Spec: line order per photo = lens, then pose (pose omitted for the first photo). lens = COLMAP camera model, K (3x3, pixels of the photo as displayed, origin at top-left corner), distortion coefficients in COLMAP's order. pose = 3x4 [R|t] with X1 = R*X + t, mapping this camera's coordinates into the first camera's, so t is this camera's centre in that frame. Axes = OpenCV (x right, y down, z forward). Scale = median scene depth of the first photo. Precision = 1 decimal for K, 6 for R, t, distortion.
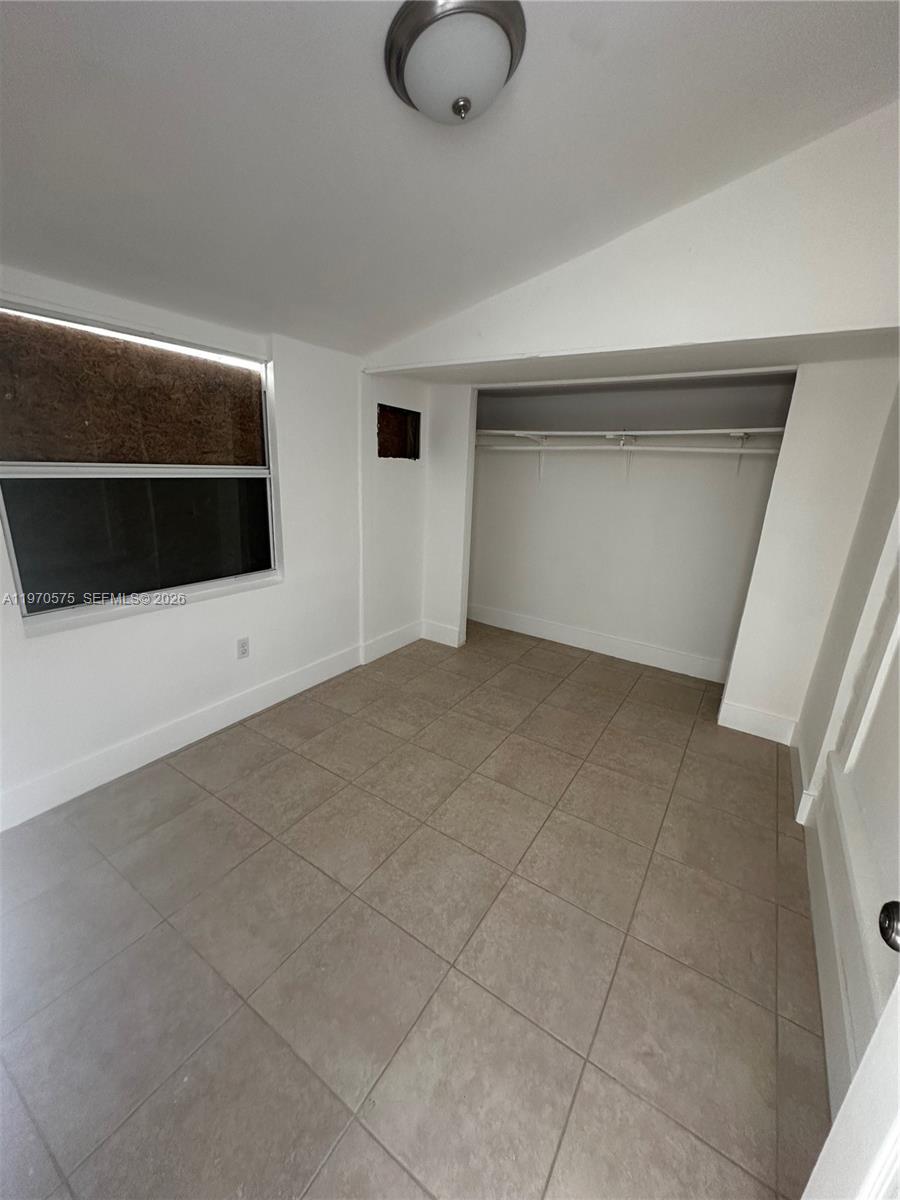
lens RADIAL K [[477.5, 0, 451.2], [0, 477.5, 601.2], [0, 0, 1]] dist [-0.001816, 0.000020]
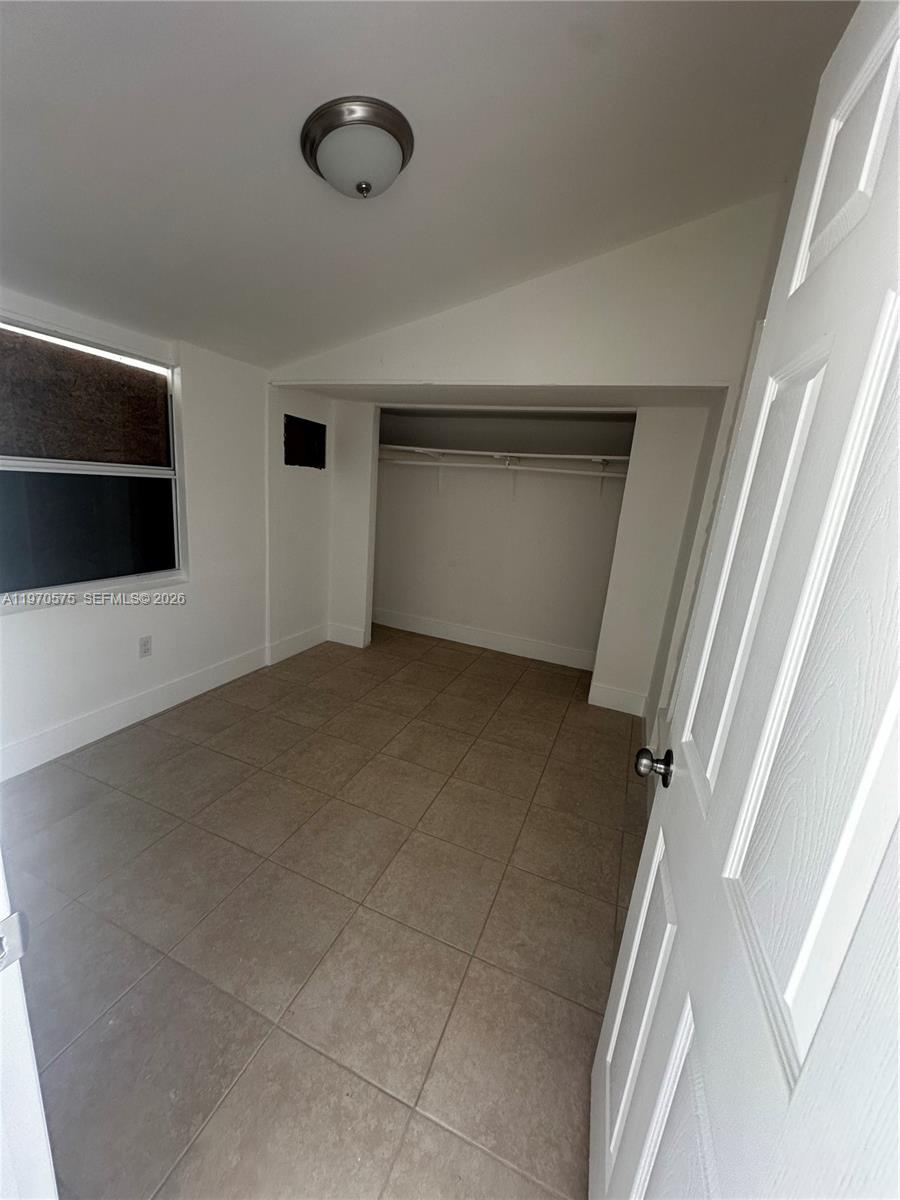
lens RADIAL K [[477.5, 0, 451.2], [0, 477.5, 601.2], [0, 0, 1]] dist [-0.001816, 0.000020]
pose [[0.980524, -0.006389, 0.196294, -0.003698], [0.012388, 0.999493, -0.029347, 0.051581], [-0.196007, 0.031207, 0.980106, -0.137846]]
